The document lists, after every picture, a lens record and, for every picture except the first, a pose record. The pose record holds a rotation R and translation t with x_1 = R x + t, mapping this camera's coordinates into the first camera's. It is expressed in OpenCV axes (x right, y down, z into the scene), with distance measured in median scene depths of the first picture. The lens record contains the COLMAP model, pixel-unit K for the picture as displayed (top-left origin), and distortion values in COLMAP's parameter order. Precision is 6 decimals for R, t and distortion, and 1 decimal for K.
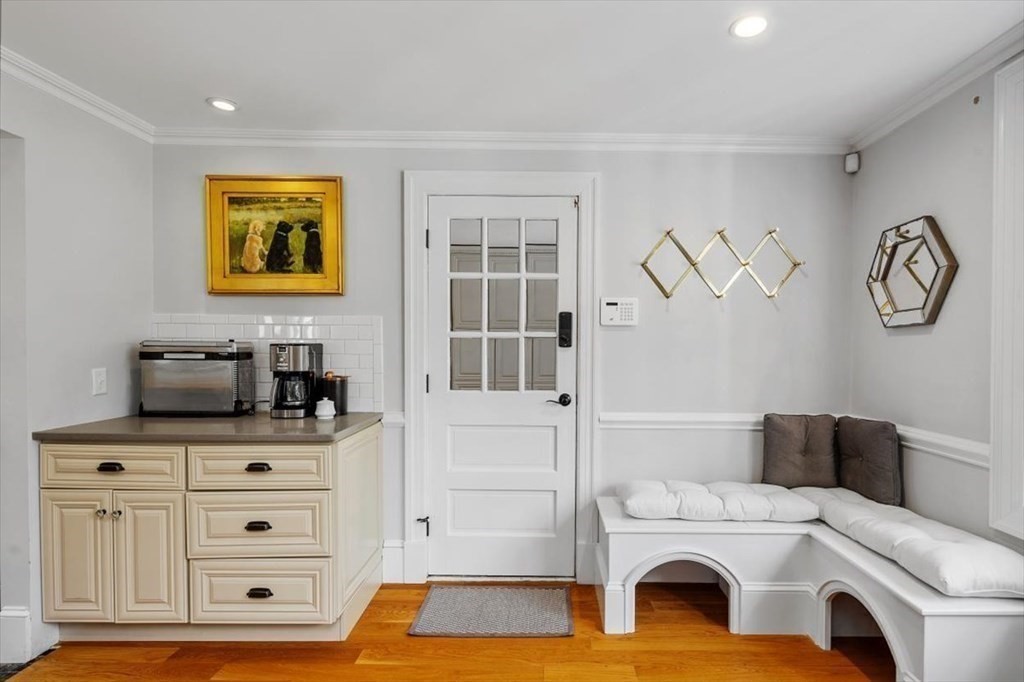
lens RADIAL K [[522.7, 0, 513.2], [0, 522.7, 353.1], [0, 0, 1]] dist [0.001490, -0.000788]
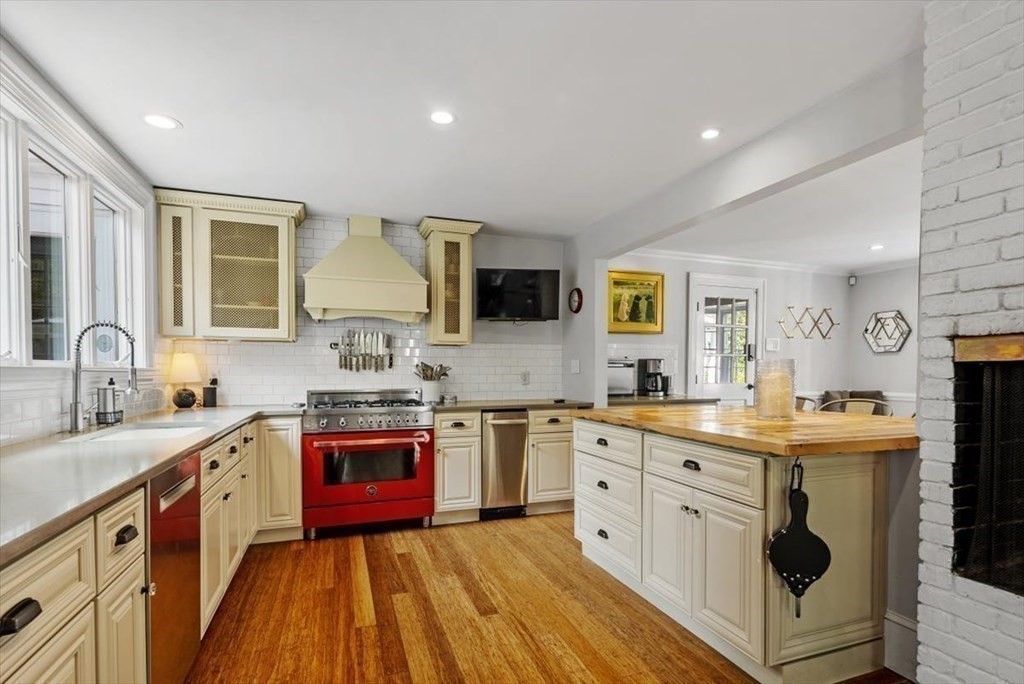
lens RADIAL K [[505.7, 0, 494.9], [0, 505.7, 386.0], [0, 0, 1]] dist [-0.000528, -0.000120]
pose [[0.945304, -0.013883, 0.325896, -1.537040], [0.007471, 0.999753, 0.020917, 0.037863], [-0.326106, -0.017338, 0.945174, -0.580949]]
